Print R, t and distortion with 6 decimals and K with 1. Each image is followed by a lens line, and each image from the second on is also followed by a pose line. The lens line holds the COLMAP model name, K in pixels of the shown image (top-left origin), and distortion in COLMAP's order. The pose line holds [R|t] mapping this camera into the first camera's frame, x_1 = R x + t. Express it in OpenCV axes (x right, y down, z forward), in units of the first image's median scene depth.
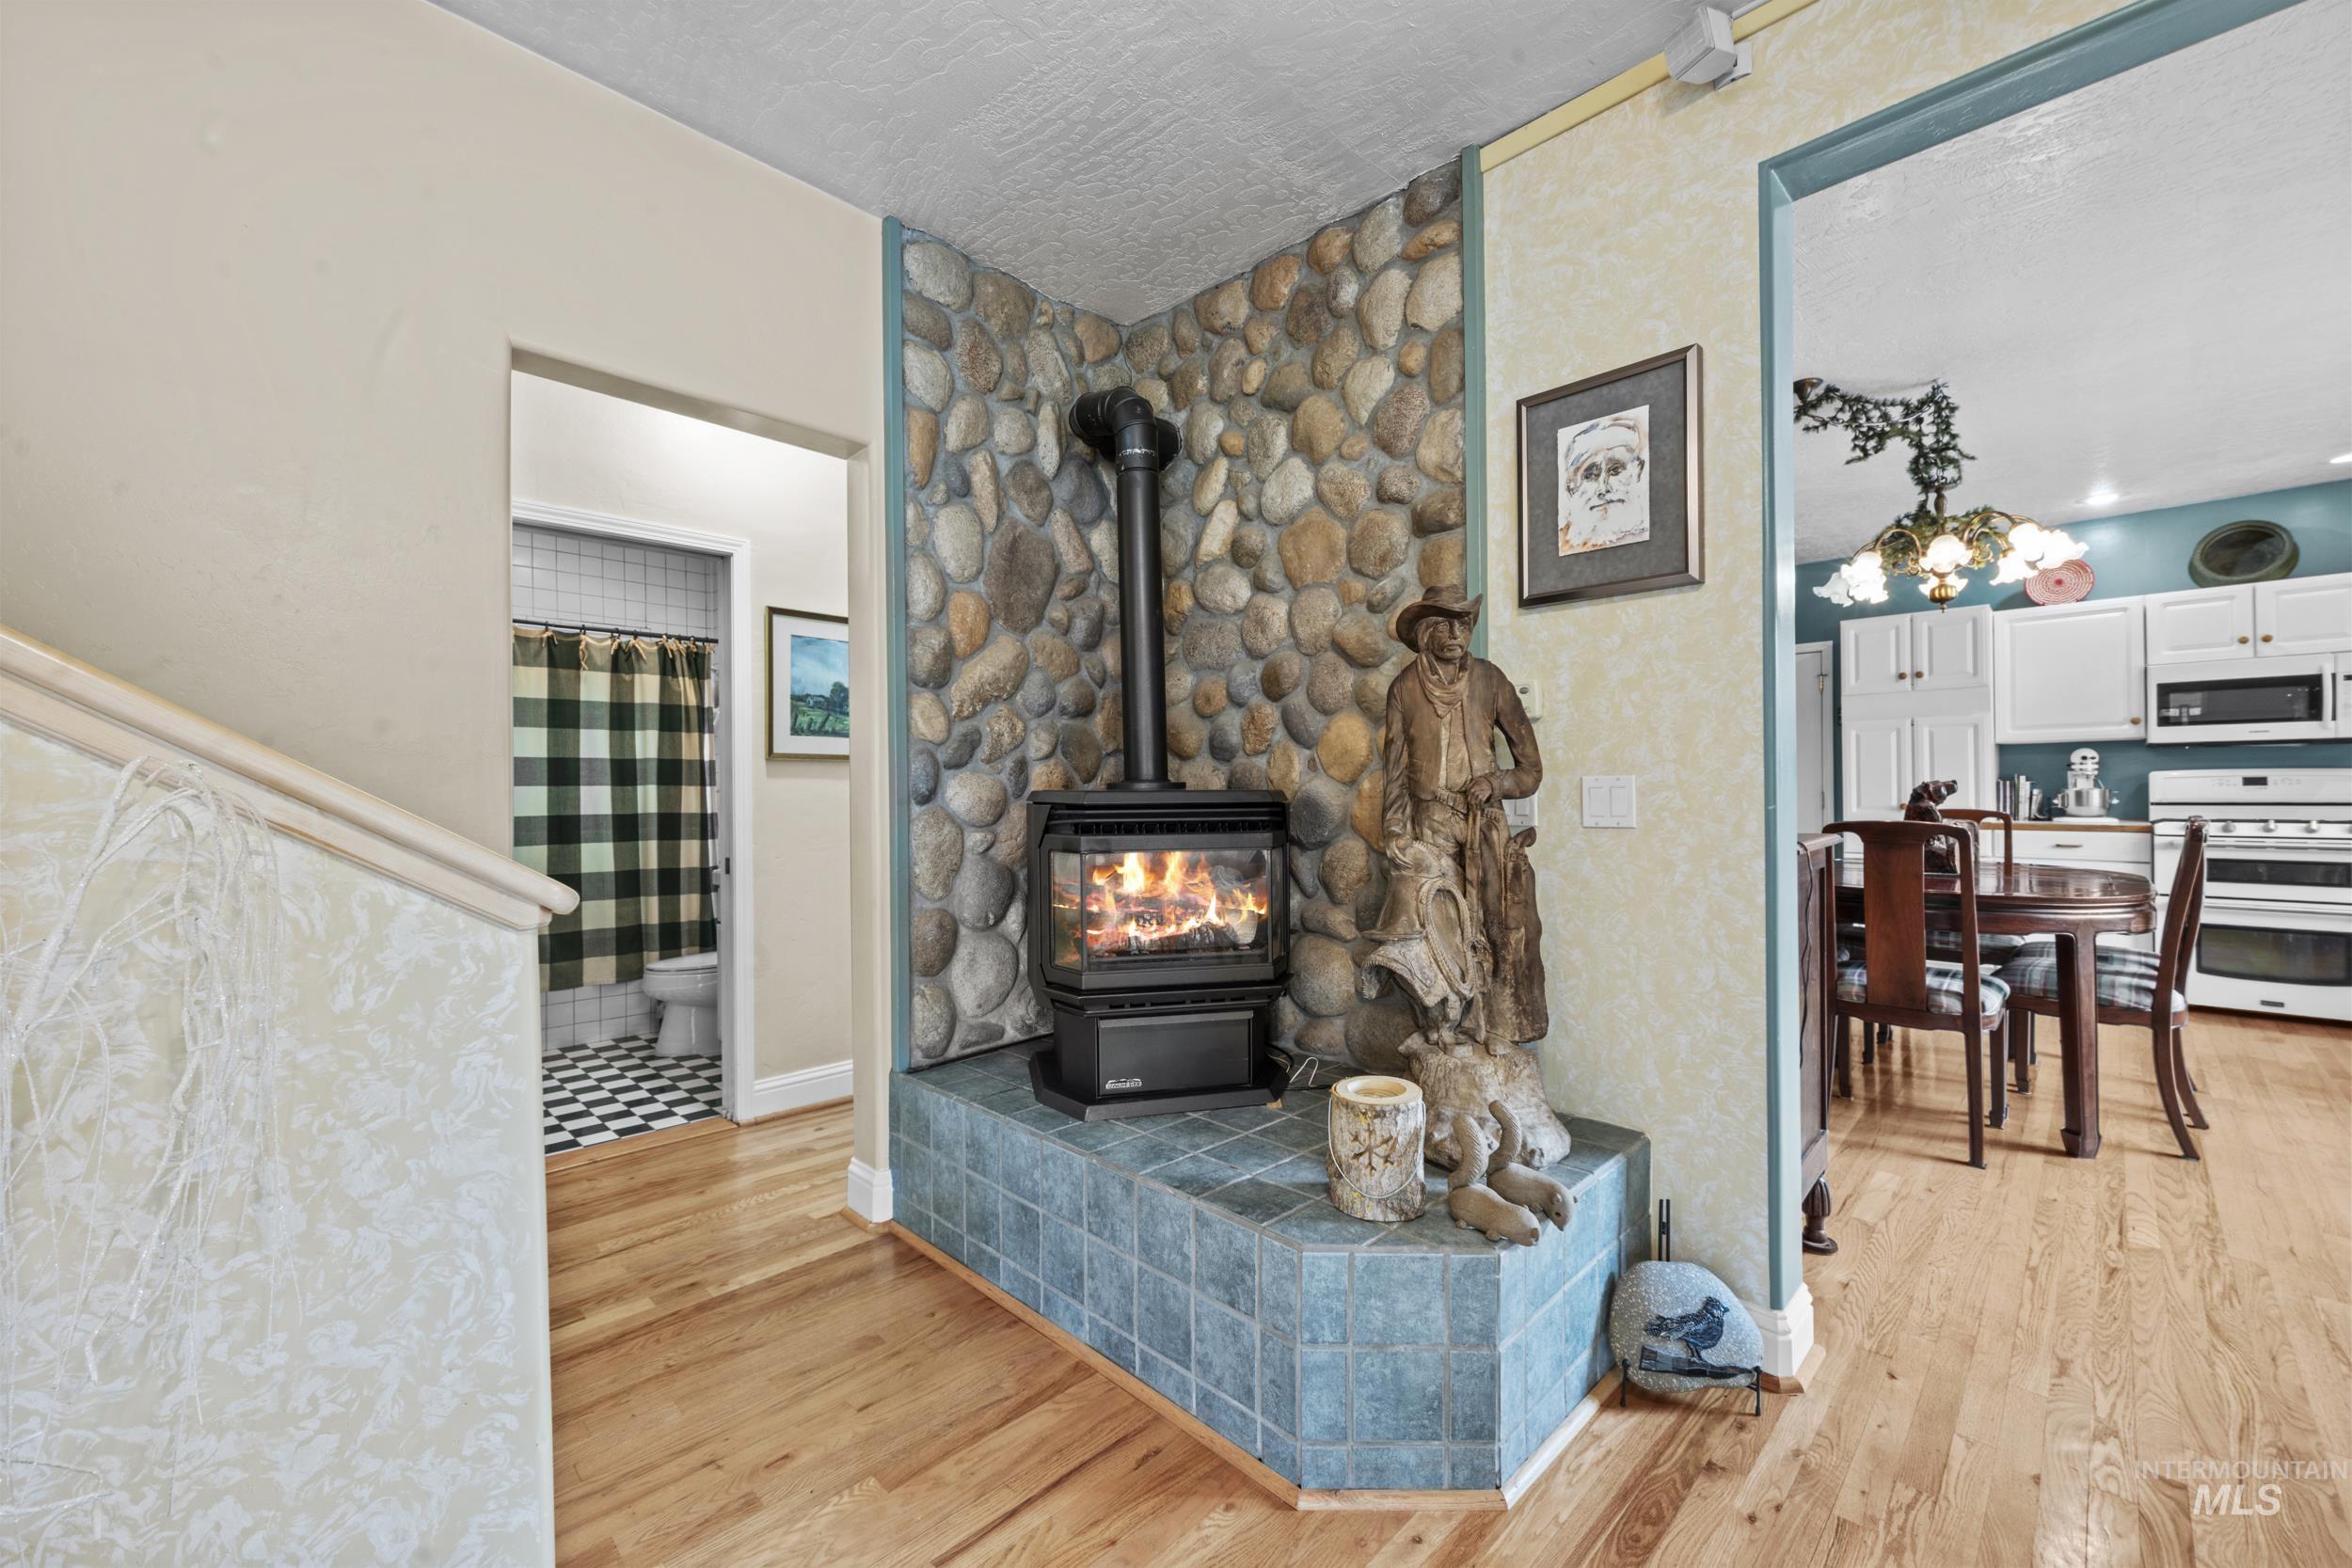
lens RADIAL K [[929.0, 0, 1175.5], [0, 929.0, 789.1], [0, 0, 1]] dist [0.000570, -0.000009]
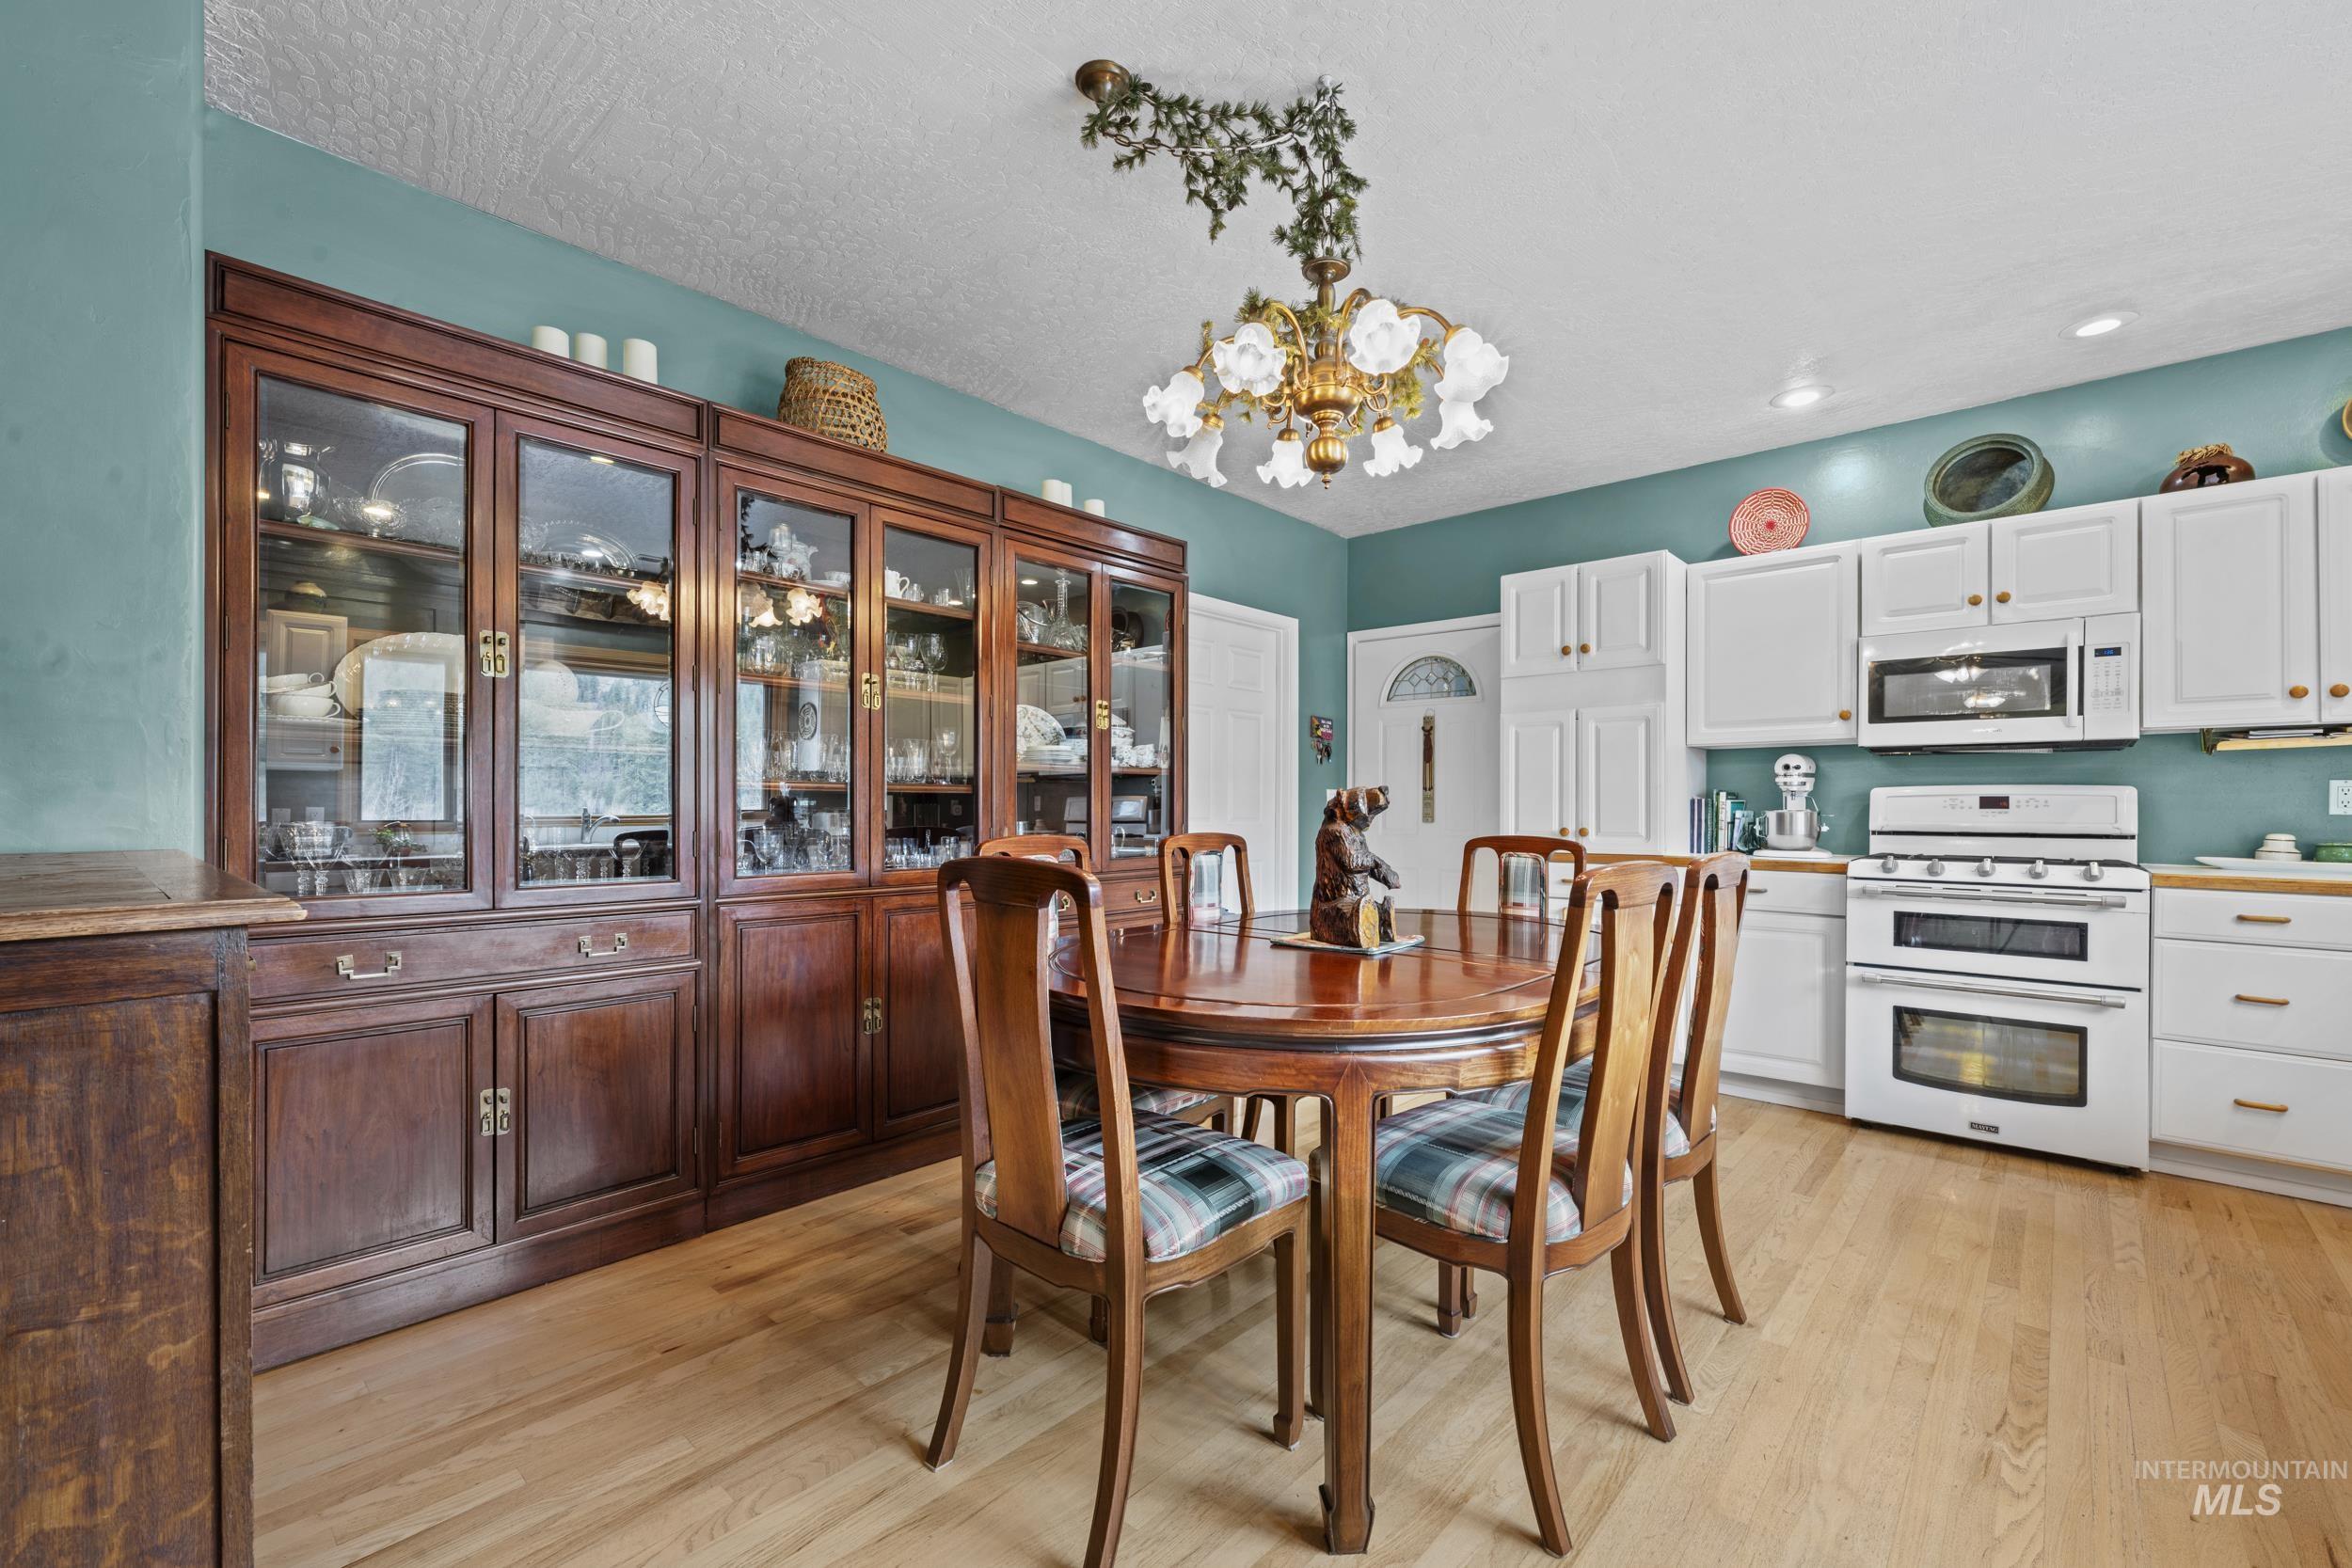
lens RADIAL K [[987.6, 0, 1182.5], [0, 987.6, 807.1], [0, 0, 1]] dist [-0.000235, -0.000123]
pose [[0.998192, 0.015621, 0.058043, 0.864675], [-0.015755, 0.999874, 0.001858, 0.005756], [-0.058007, -0.002769, 0.998312, 0.492984]]
